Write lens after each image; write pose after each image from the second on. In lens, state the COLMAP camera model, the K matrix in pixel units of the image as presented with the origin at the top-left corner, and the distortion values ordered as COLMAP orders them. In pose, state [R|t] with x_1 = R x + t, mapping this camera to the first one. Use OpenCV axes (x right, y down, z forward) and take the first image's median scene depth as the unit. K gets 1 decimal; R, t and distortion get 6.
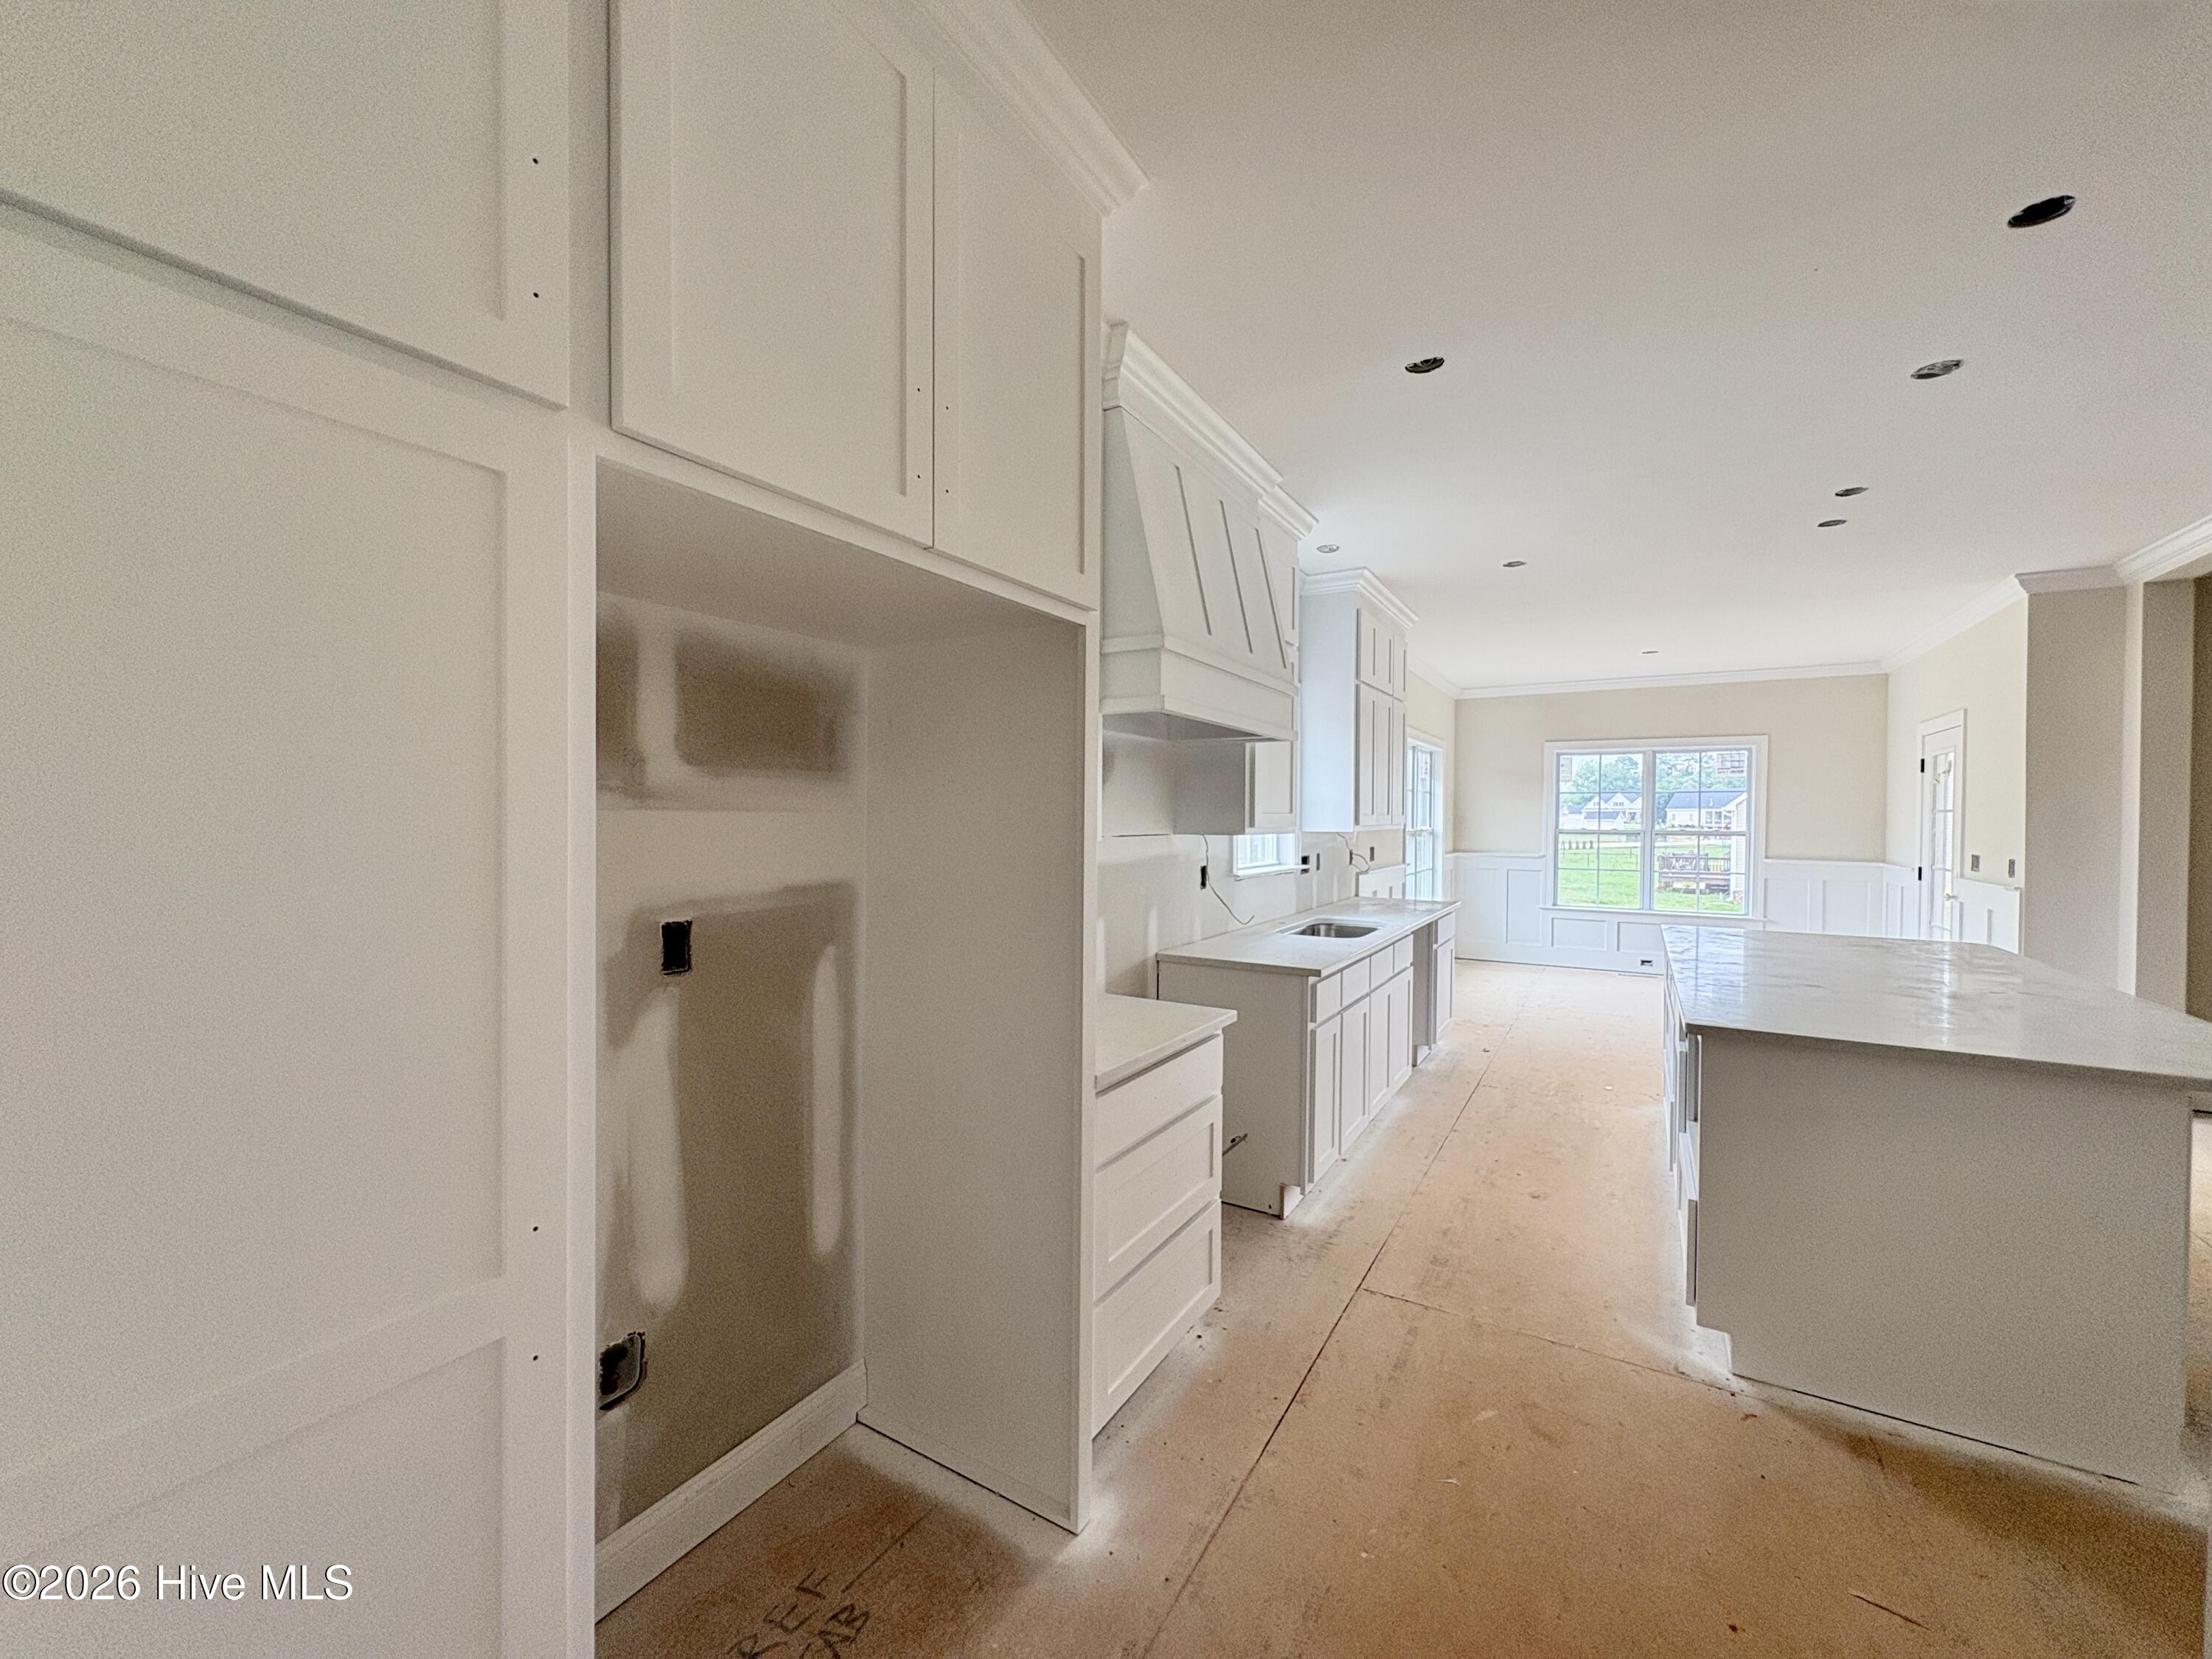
lens RADIAL K [[880.5, 0, 1107.3], [0, 880.5, 831.2], [0, 0, 1]] dist [0.001337, -0.000130]
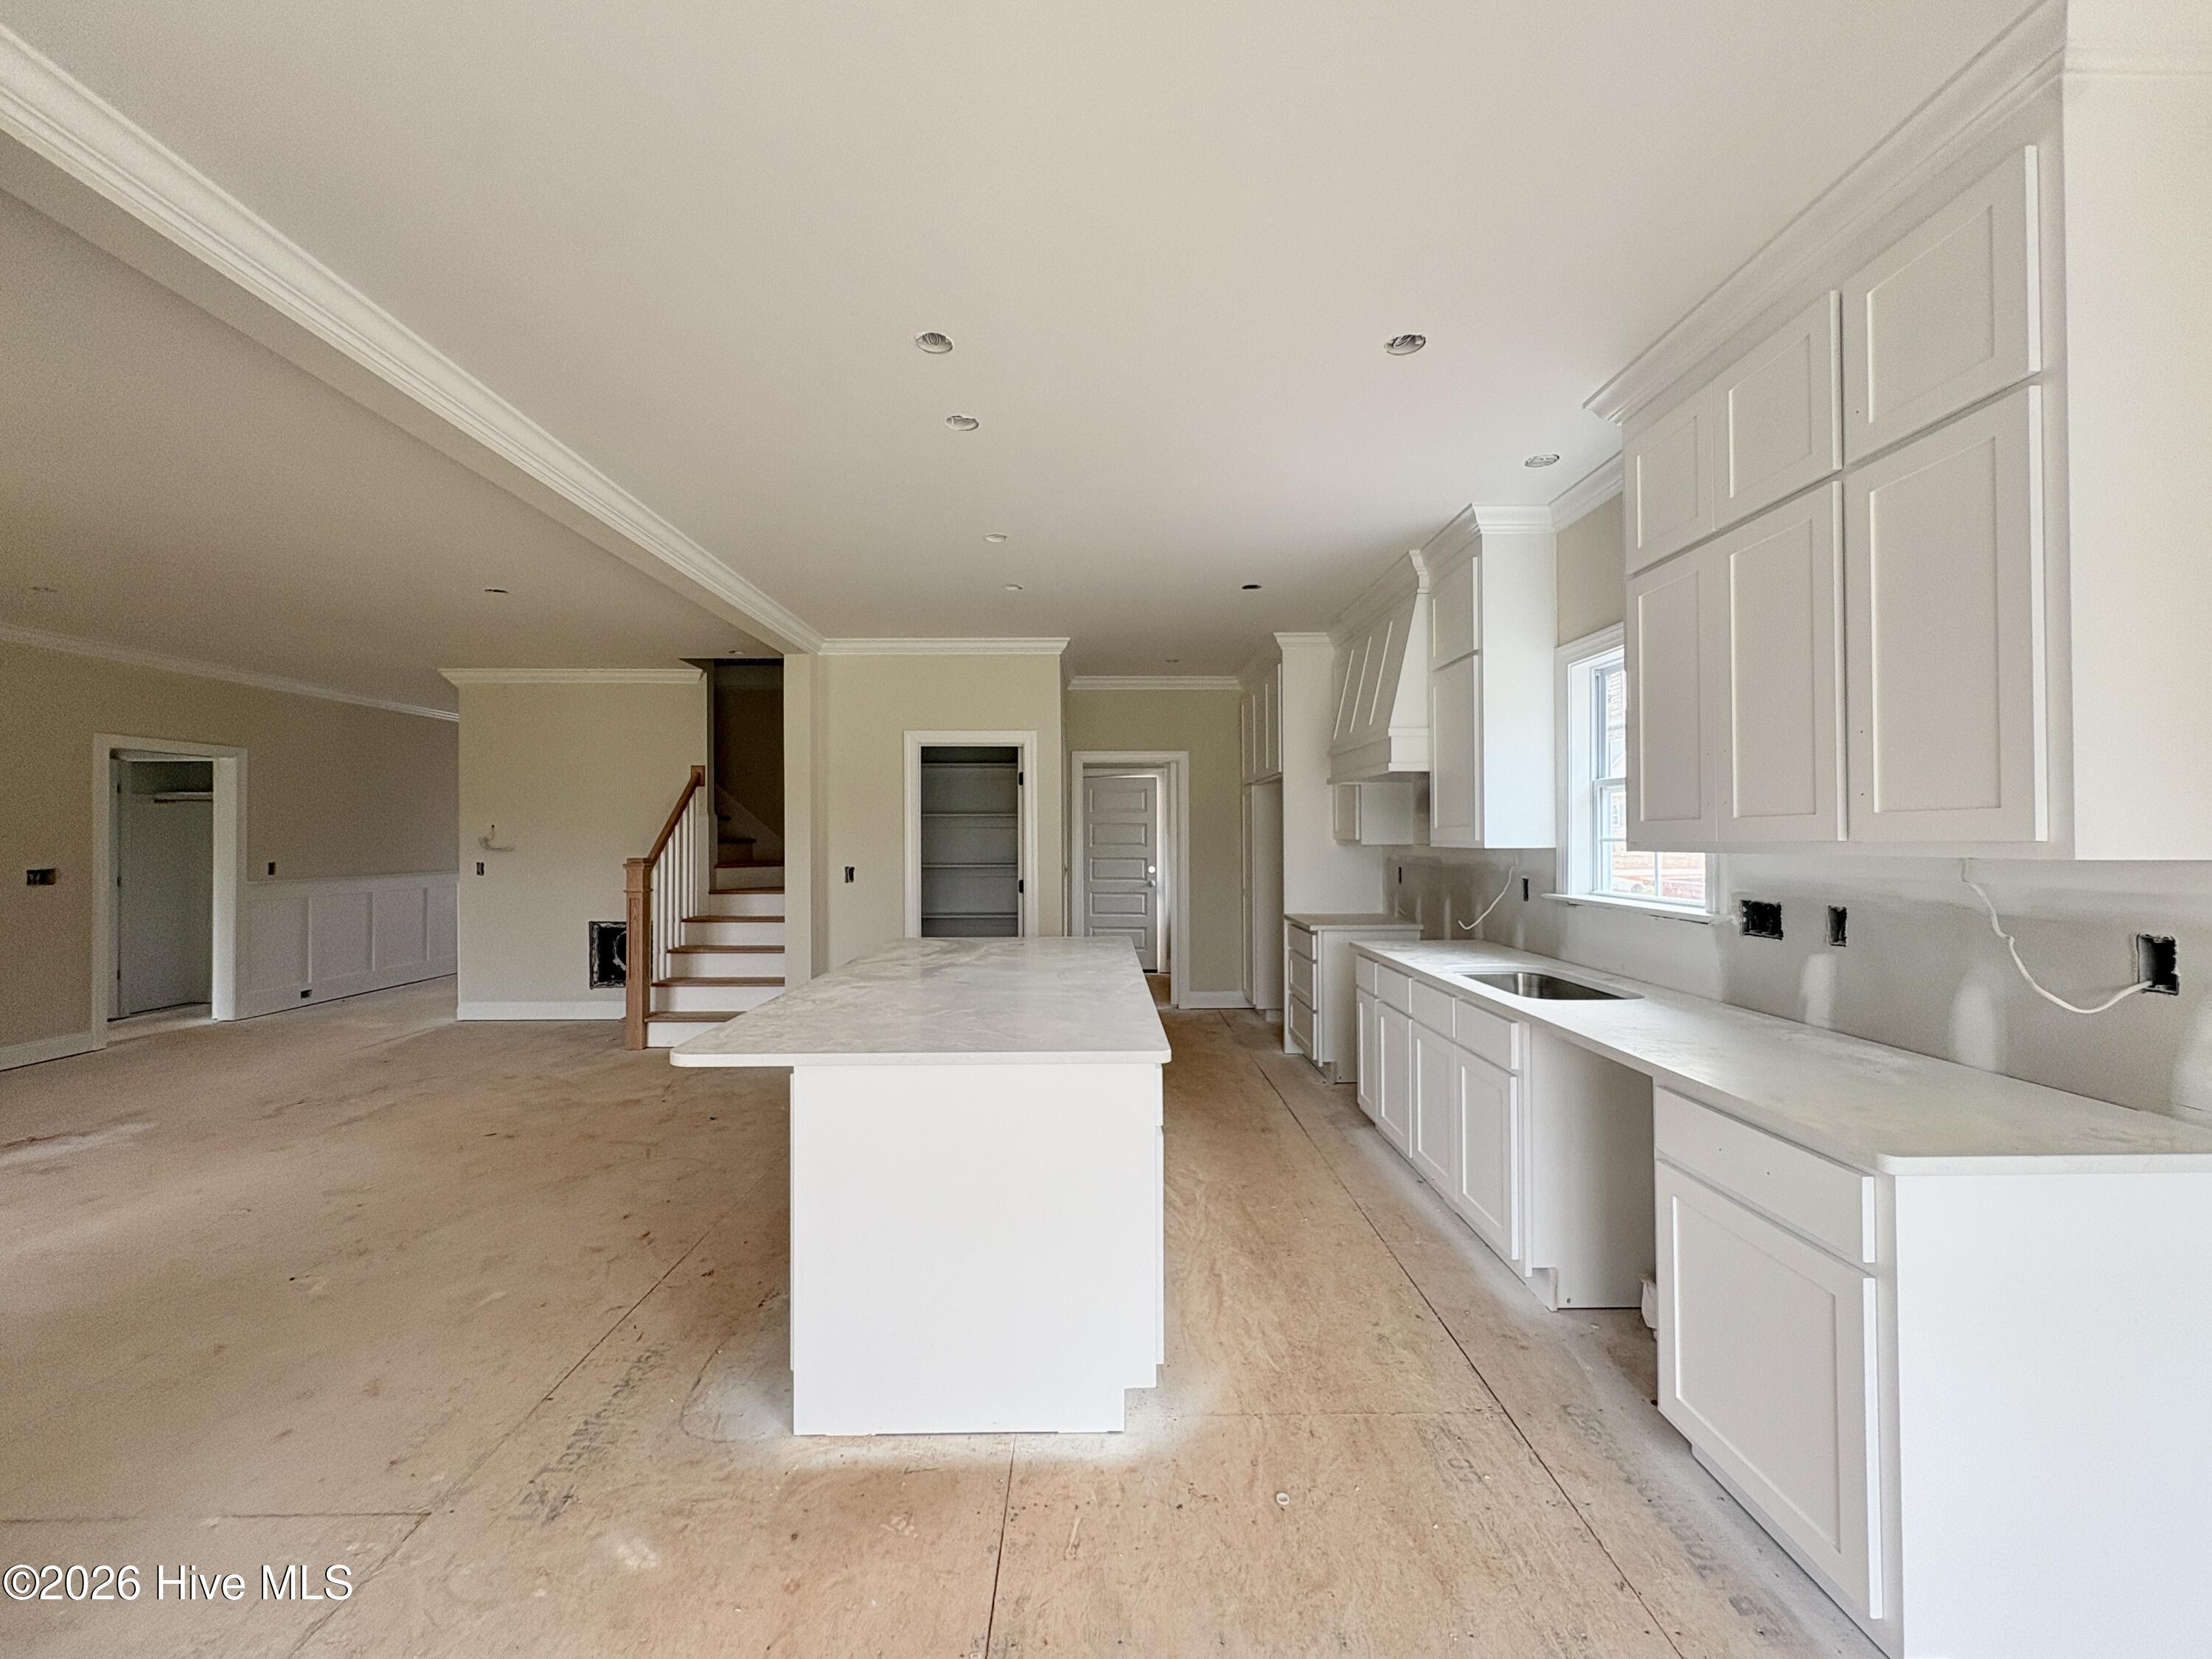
lens RADIAL K [[880.5, 0, 1107.3], [0, 880.5, 831.2], [0, 0, 1]] dist [0.001337, -0.000130]
pose [[-0.851580, -0.006394, -0.524185, 0.889297], [-0.008285, 0.999965, 0.001262, -0.010322], [0.524159, 0.005418, -0.851603, 1.359242]]
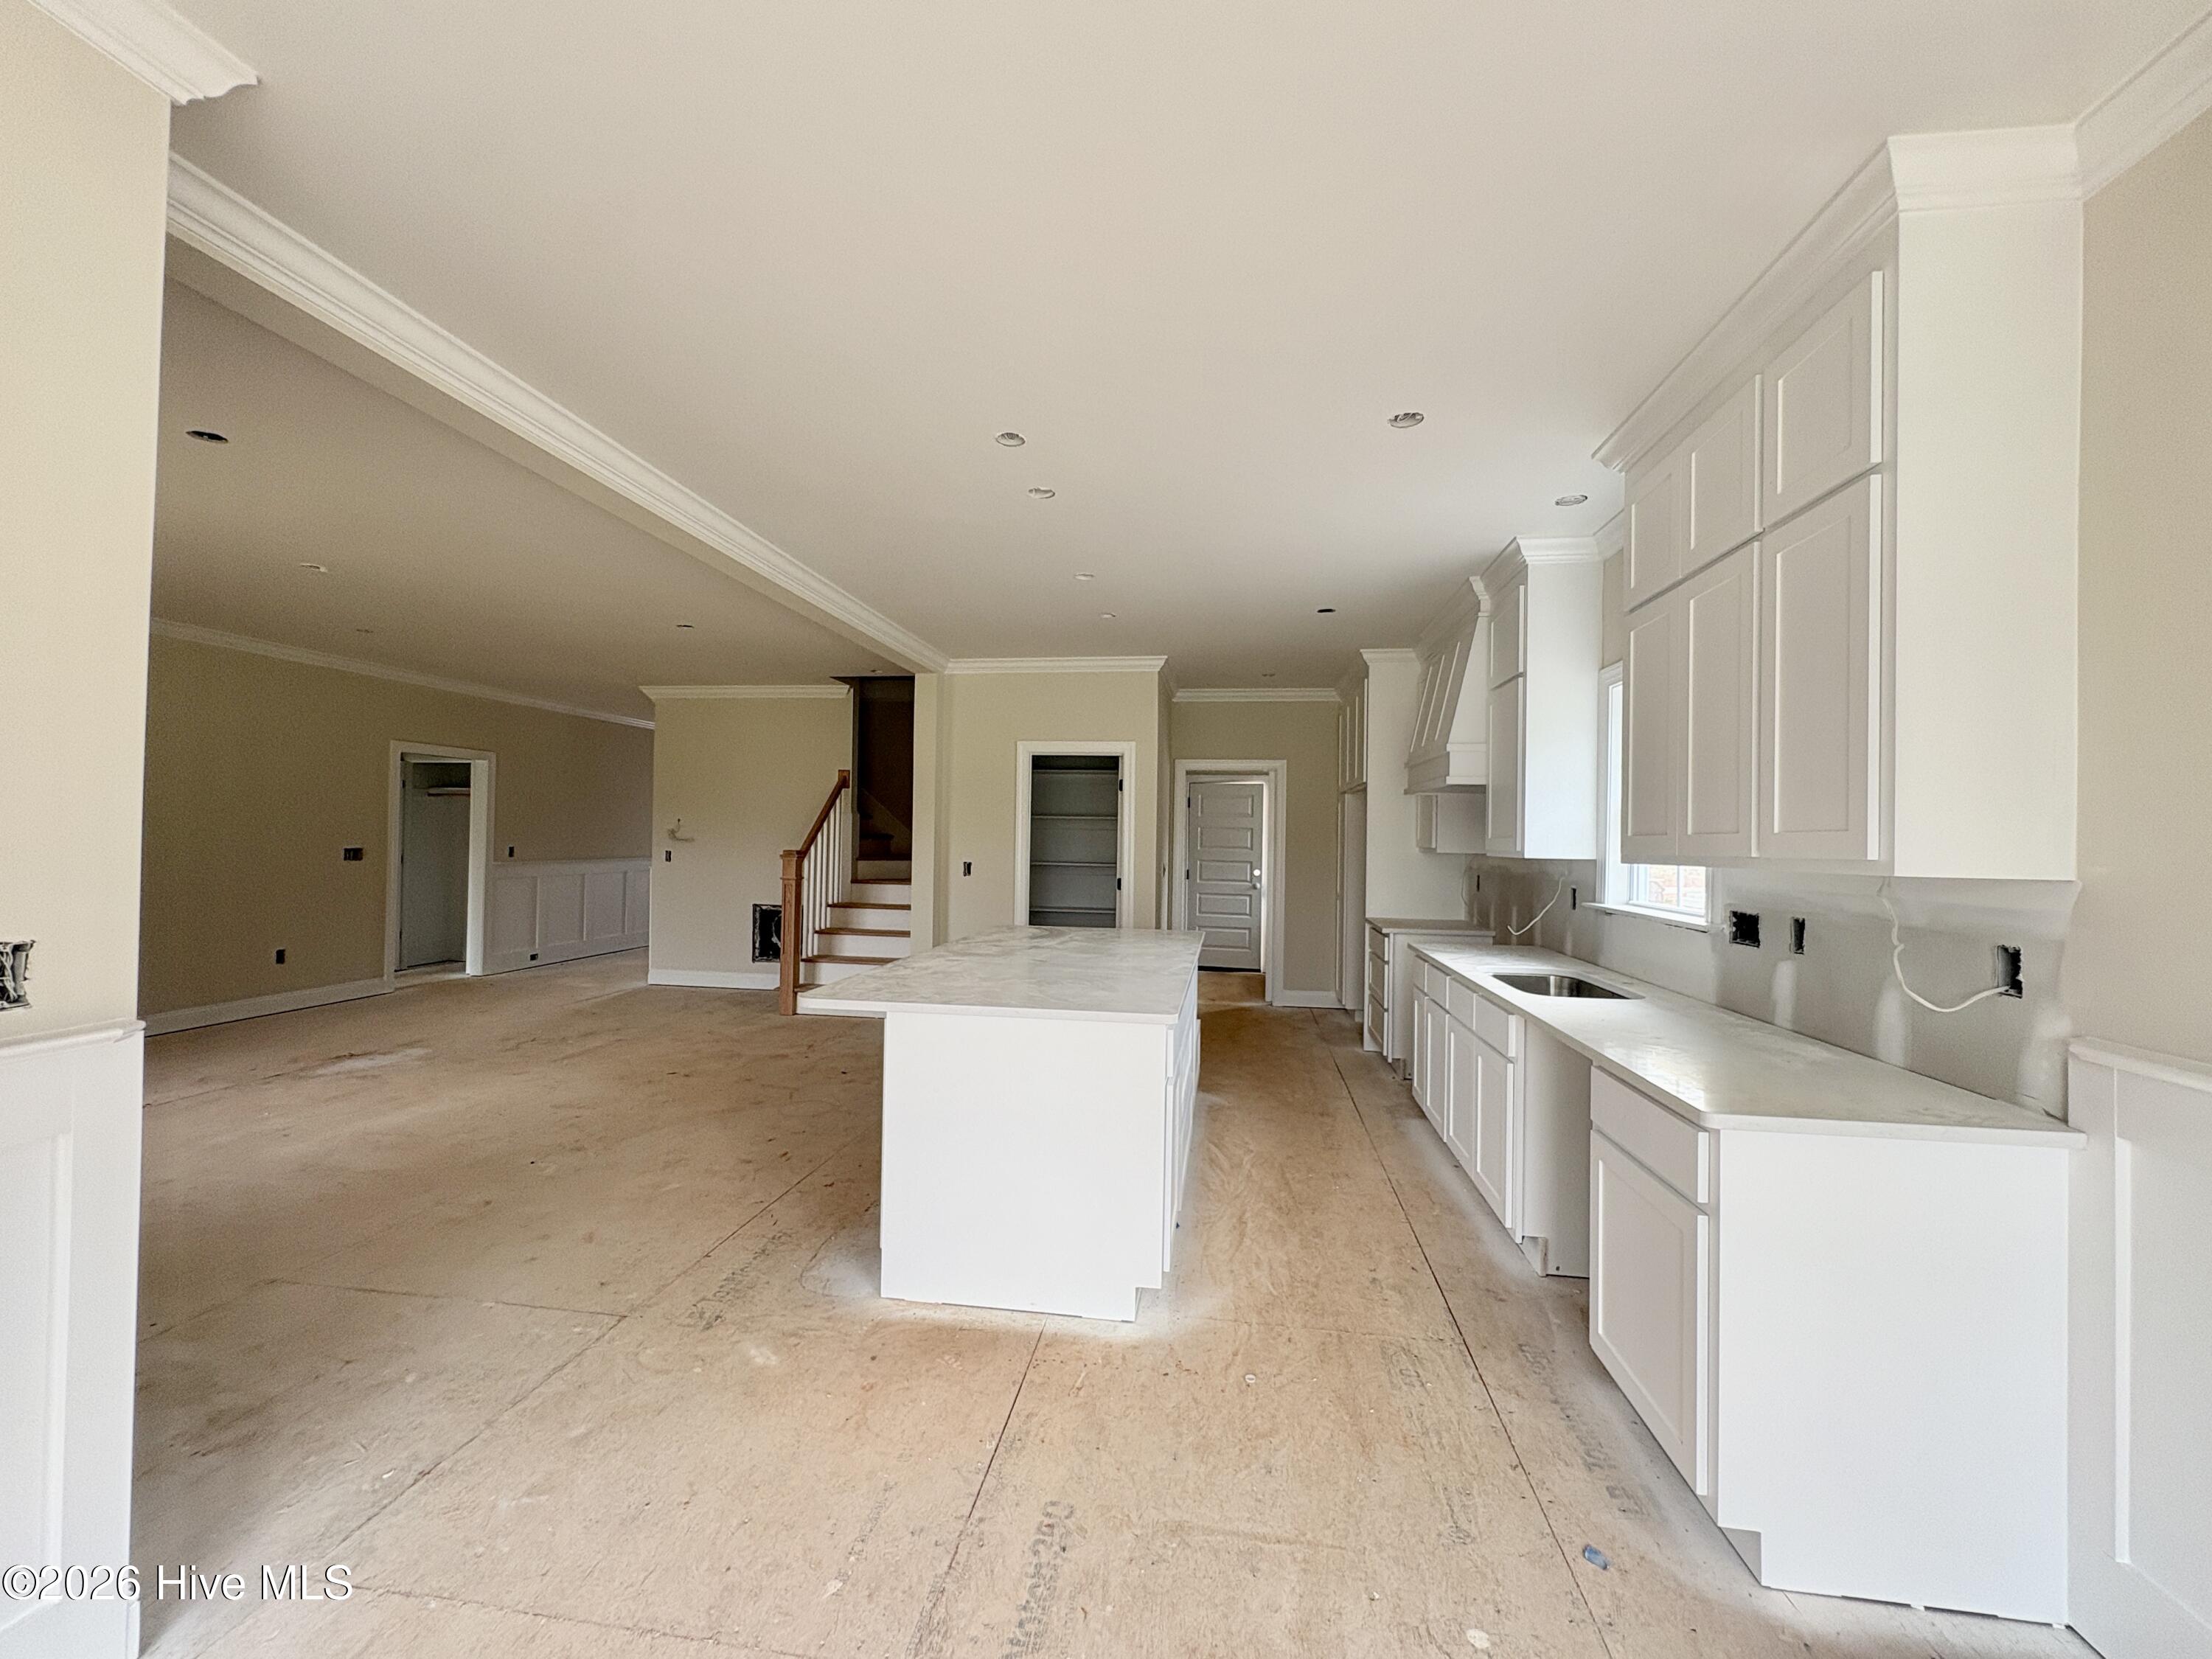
lens RADIAL K [[880.5, 0, 1107.3], [0, 880.5, 831.2], [0, 0, 1]] dist [0.001337, -0.000130]
pose [[-0.922402, -0.025136, -0.385413, 0.881524], [-0.027896, 0.999610, 0.001570, -0.012817], [0.385224, 0.012200, -0.922743, 1.489142]]
